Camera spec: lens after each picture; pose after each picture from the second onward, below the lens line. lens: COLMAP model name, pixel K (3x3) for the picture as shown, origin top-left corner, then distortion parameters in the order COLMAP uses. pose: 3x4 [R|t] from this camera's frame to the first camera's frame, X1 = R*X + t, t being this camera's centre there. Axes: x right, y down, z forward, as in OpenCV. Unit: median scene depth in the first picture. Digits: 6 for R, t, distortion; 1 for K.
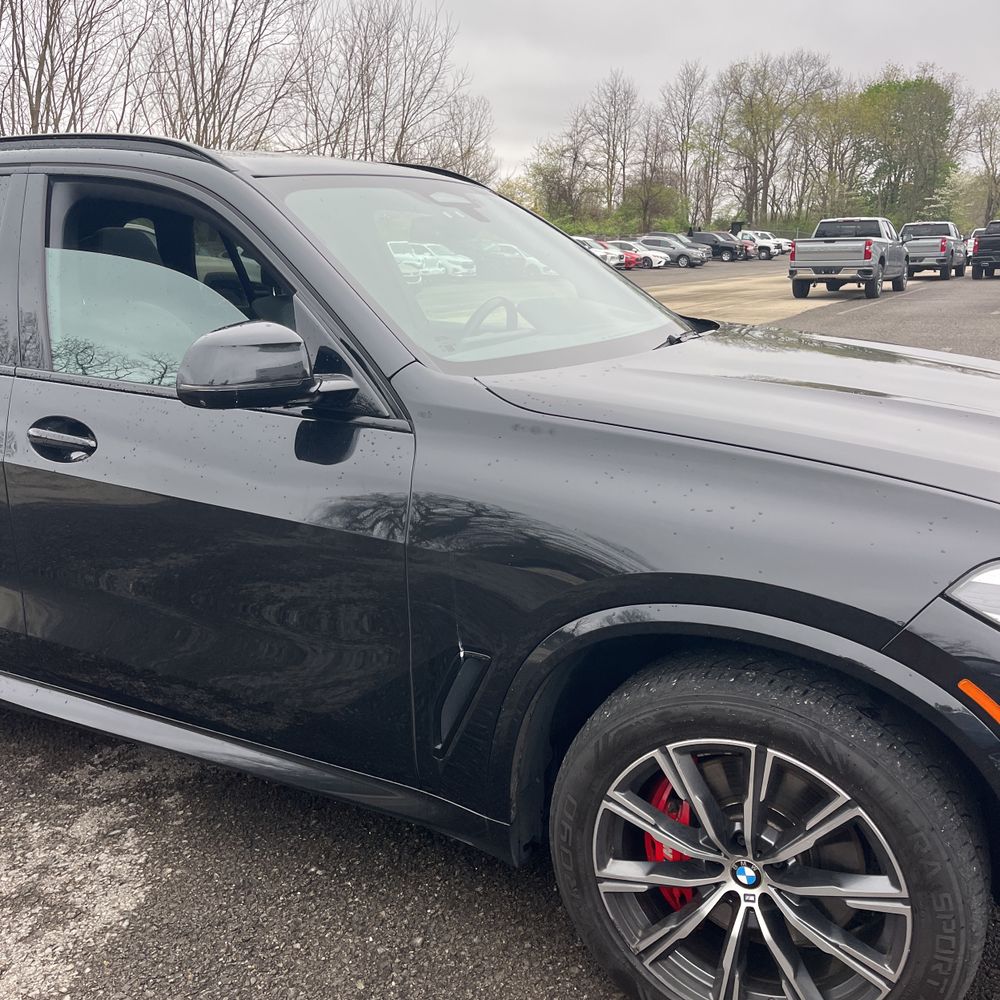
lens RADIAL K [[1005.9, 0, 500.0], [0, 1005.9, 500.0], [0, 0, 1]] dist [0.060472, -0.062151]
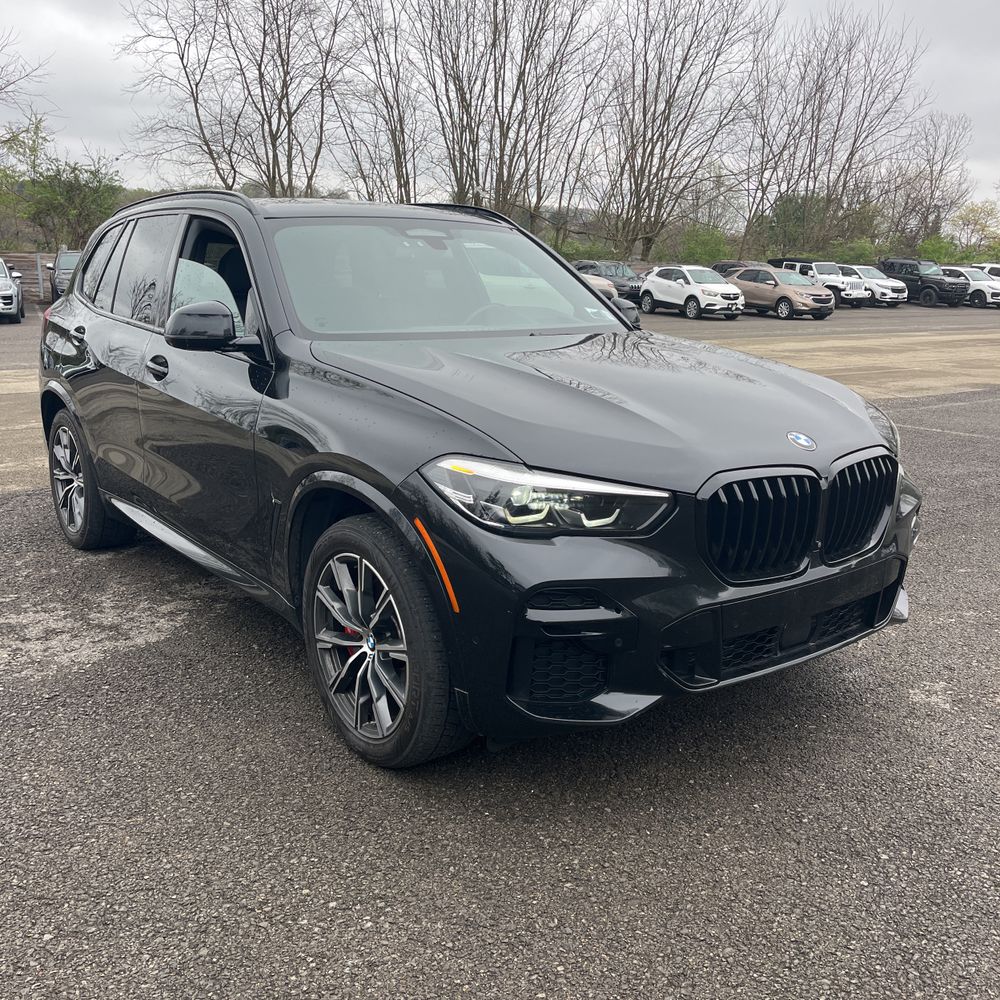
lens RADIAL K [[1026.8, 0, 543.3], [0, 1026.8, 501.7], [0, 0, 1]] dist [0.001981, 0.003778]
pose [[0.918736, 0.120985, -0.375881, 1.105898], [-0.128089, 0.991744, 0.006134, 0.091529], [0.373519, 0.042511, 0.926648, -0.471962]]
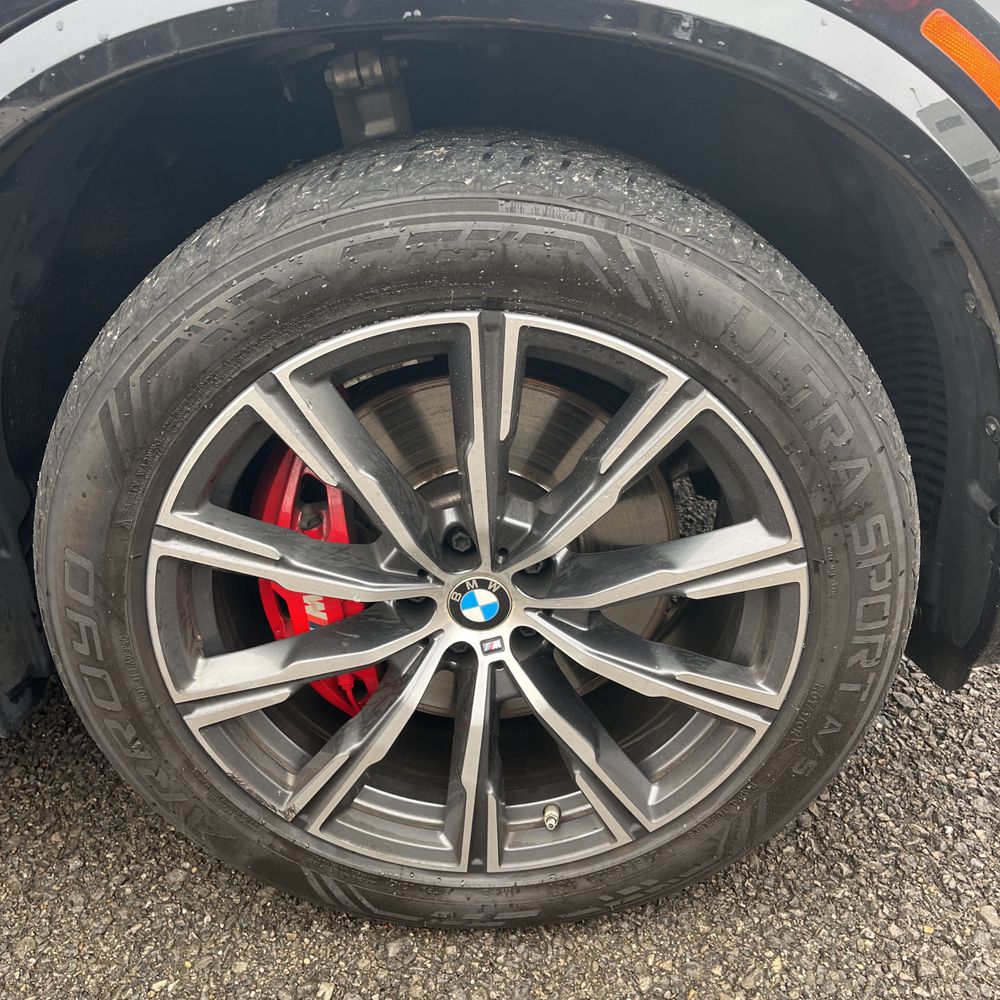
lens RADIAL K [[990.1, 0, 505.7], [0, 990.1, 501.3], [0, 0, 1]] dist [0.048570, -0.055020]
pose [[0.883924, -0.230702, 0.406761, 0.067332], [0.147216, 0.962890, 0.226208, 0.210776], [-0.443853, -0.140069, 0.885085, 0.567252]]
